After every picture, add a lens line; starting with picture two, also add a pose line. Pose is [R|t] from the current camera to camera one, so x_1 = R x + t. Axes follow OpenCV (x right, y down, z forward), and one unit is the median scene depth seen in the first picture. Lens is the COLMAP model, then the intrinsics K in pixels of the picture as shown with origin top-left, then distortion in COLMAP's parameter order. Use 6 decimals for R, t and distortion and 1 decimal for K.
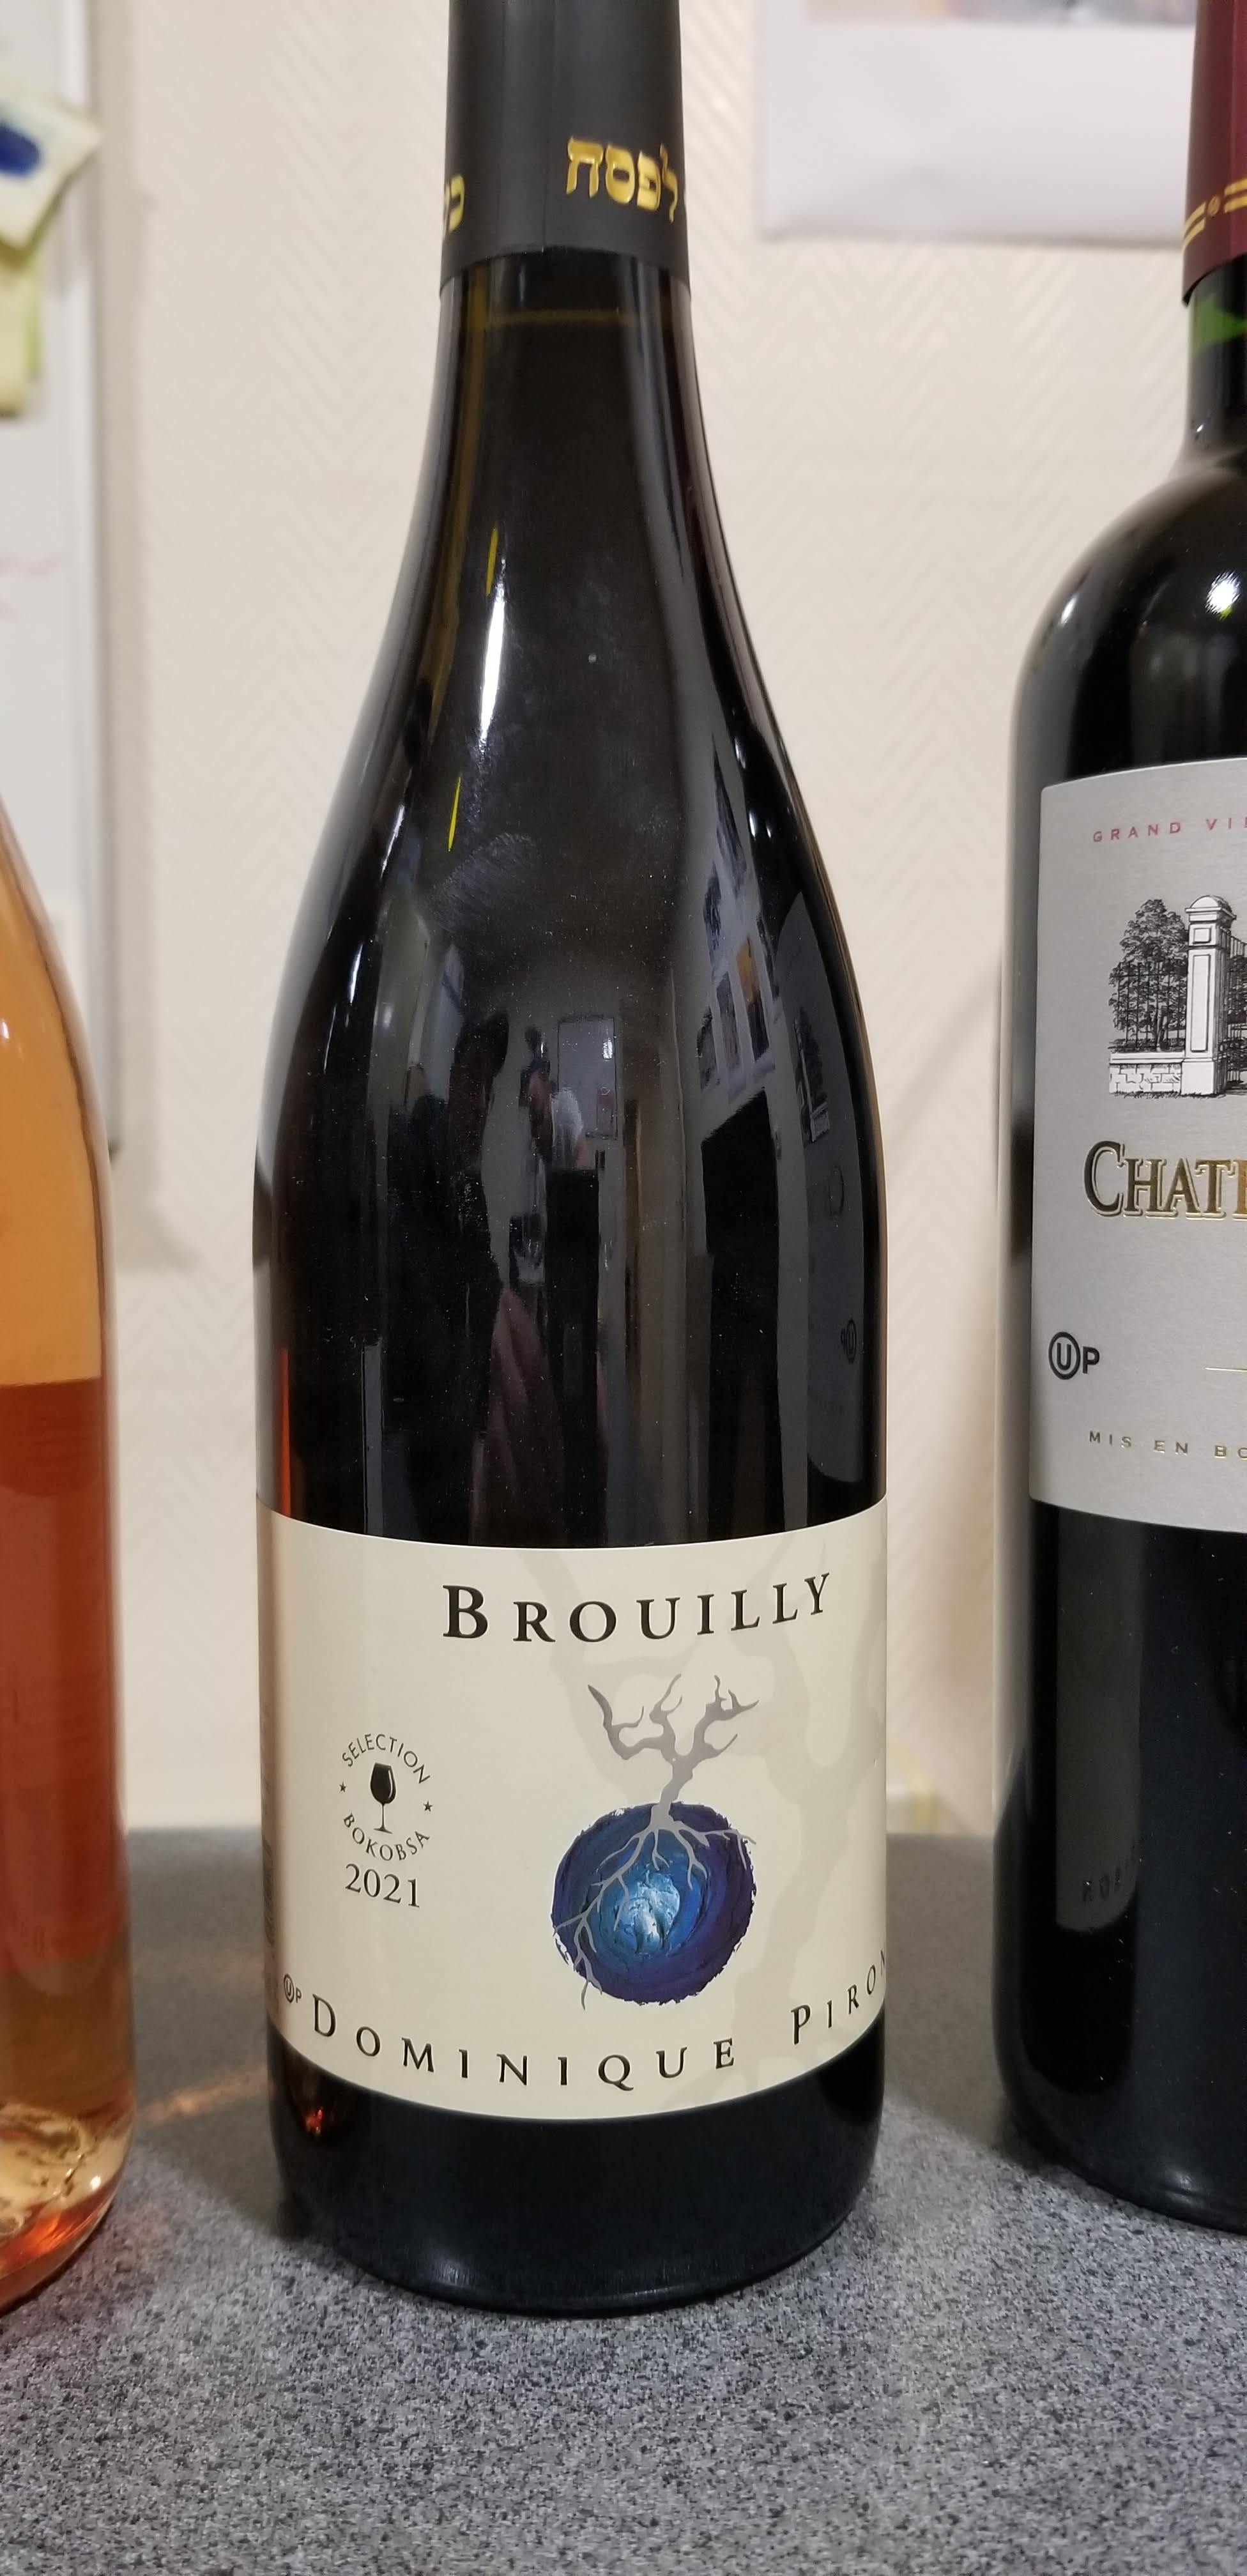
lens RADIAL K [[2166.8, 0, 605.7], [0, 2166.8, 1303.3], [0, 0, 1]] dist [0.076812, -0.060189]
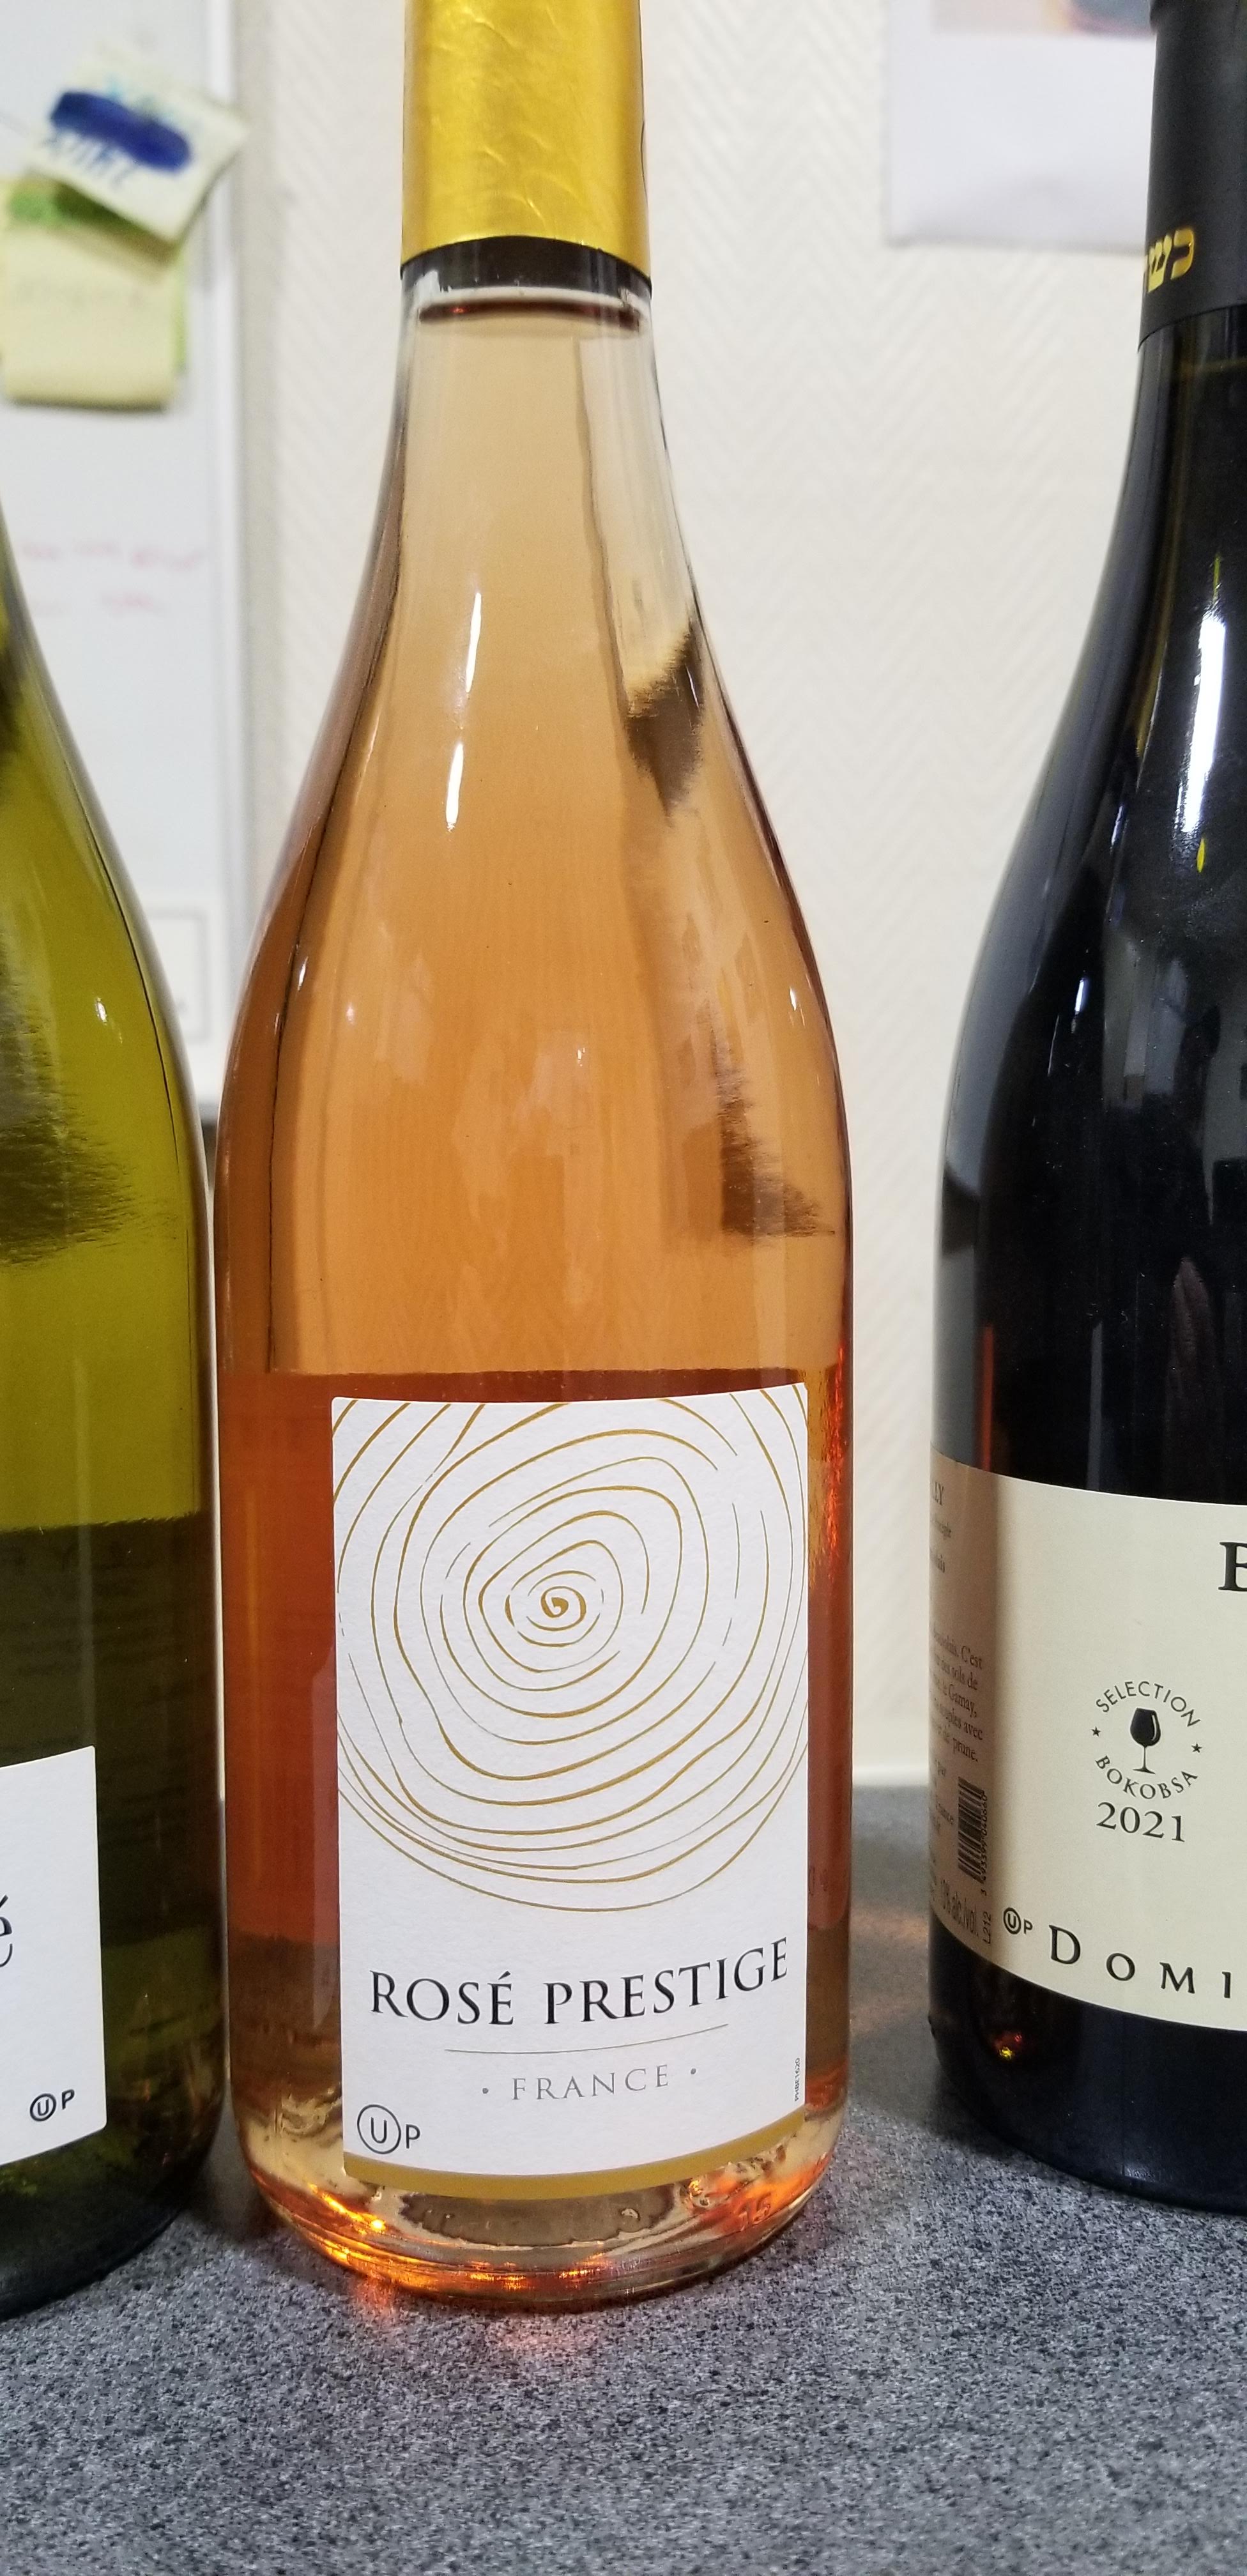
lens RADIAL K [[2166.8, 0, 643.2], [0, 2166.8, 1298.8], [0, 0, 1]] dist [0.076812, -0.060189]
pose [[0.999192, 0.000251, 0.040189, -0.373585], [-0.000373, 0.999995, 0.003013, 0.004628], [-0.040188, -0.003026, 0.999188, -0.066674]]
